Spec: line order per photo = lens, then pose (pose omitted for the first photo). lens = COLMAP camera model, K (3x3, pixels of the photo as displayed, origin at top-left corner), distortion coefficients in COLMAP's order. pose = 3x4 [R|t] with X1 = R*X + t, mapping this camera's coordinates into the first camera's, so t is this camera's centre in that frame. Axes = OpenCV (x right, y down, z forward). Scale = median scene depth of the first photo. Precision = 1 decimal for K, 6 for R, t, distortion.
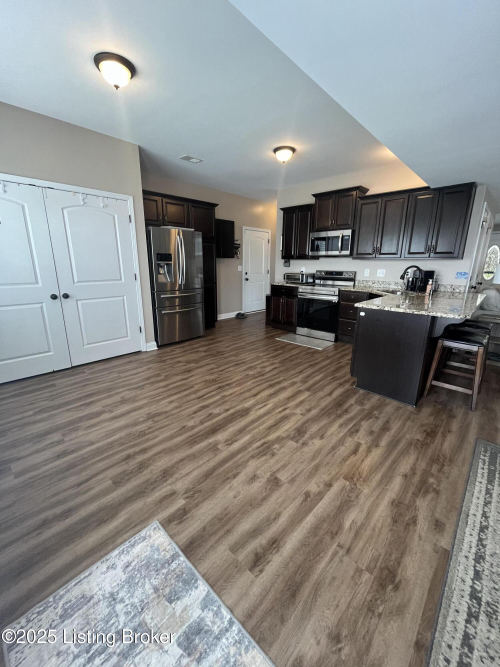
lens RADIAL K [[274.6, 0, 248.9], [0, 274.6, 333.6], [0, 0, 1]] dist [-0.004539, 0.000302]
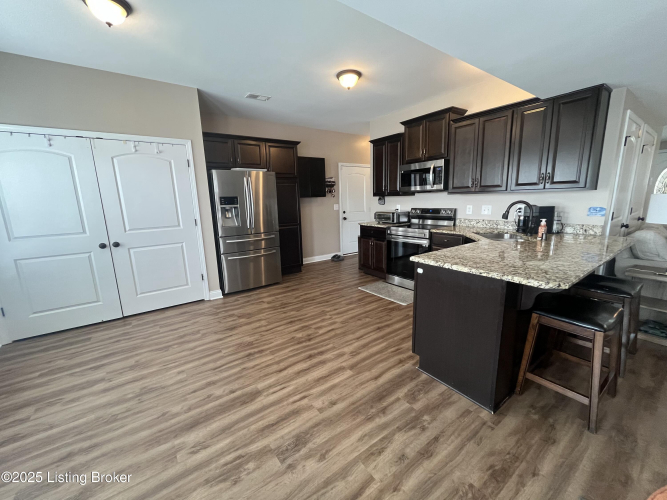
lens RADIAL K [[274.6, 0, 332.7], [0, 274.6, 251.1], [0, 0, 1]] dist [-0.004539, 0.000302]
pose [[0.980789, 0.001934, -0.195063, 0.276127], [-0.013990, 0.998073, -0.060448, -0.065080], [0.194571, 0.062015, 0.978926, 0.192088]]
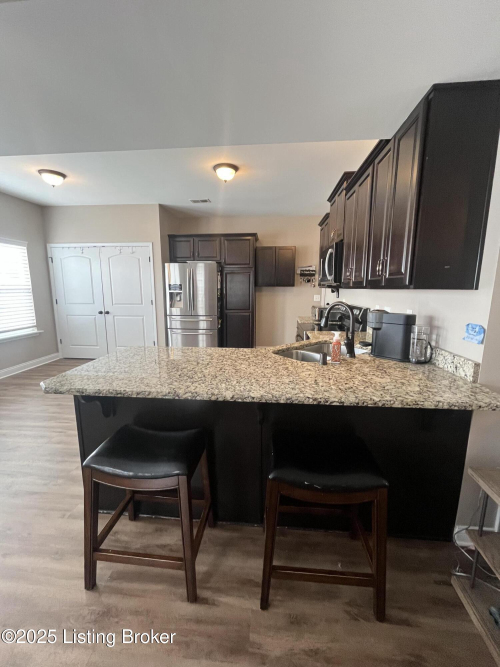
lens RADIAL K [[274.6, 0, 248.3], [0, 274.6, 332.8], [0, 0, 1]] dist [-0.004539, 0.000302]
pose [[0.612379, 0.125541, -0.780533, 1.029365], [-0.198592, 0.980080, 0.001828, -0.183380], [0.765215, 0.153889, 0.625112, 0.648387]]
